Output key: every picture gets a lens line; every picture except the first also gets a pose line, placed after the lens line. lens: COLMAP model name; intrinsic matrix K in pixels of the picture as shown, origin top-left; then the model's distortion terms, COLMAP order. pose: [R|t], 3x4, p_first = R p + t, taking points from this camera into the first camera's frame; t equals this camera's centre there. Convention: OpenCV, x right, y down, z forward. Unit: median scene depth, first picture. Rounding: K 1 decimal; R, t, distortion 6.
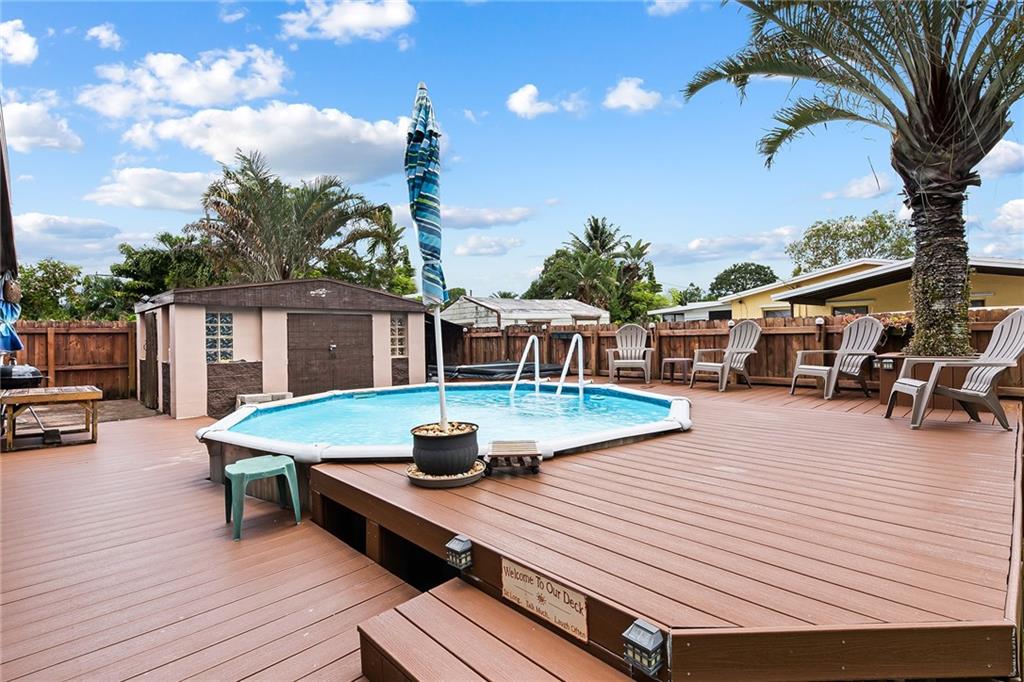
lens RADIAL K [[465.0, 0, 512.0], [0, 465.0, 341.0], [0, 0, 1]] dist [0.000643, -0.001377]
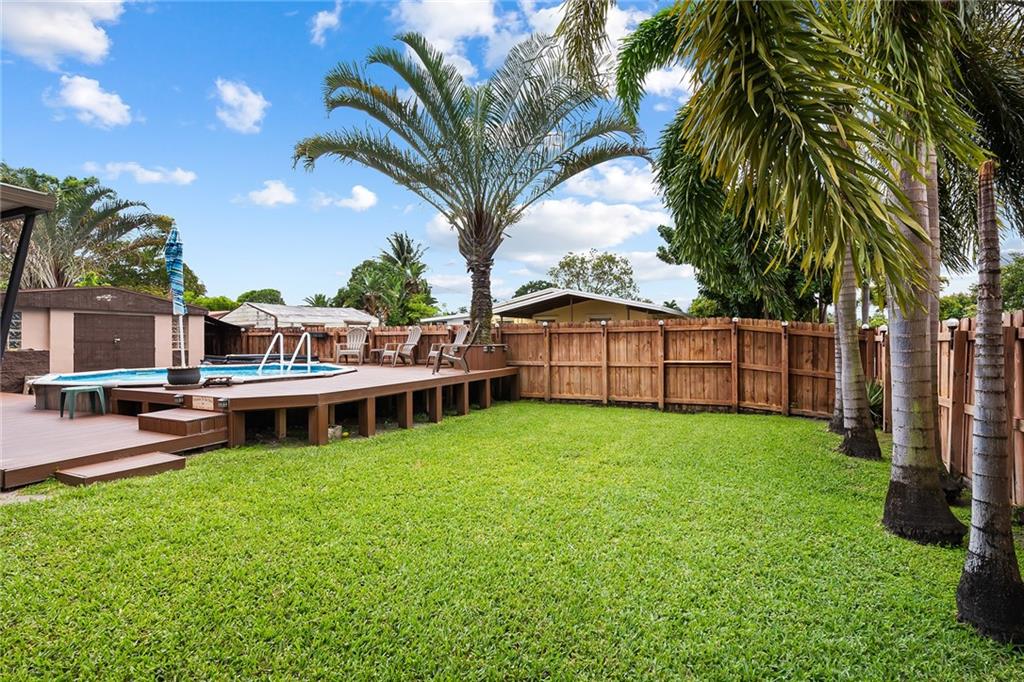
lens RADIAL K [[465.0, 0, 512.0], [0, 465.0, 341.0], [0, 0, 1]] dist [0.000643, -0.001377]
pose [[0.938968, 0.012595, 0.343773, 0.181142], [-0.008200, 0.999865, -0.014236, 0.022290], [-0.343906, 0.010548, 0.938945, -0.533067]]
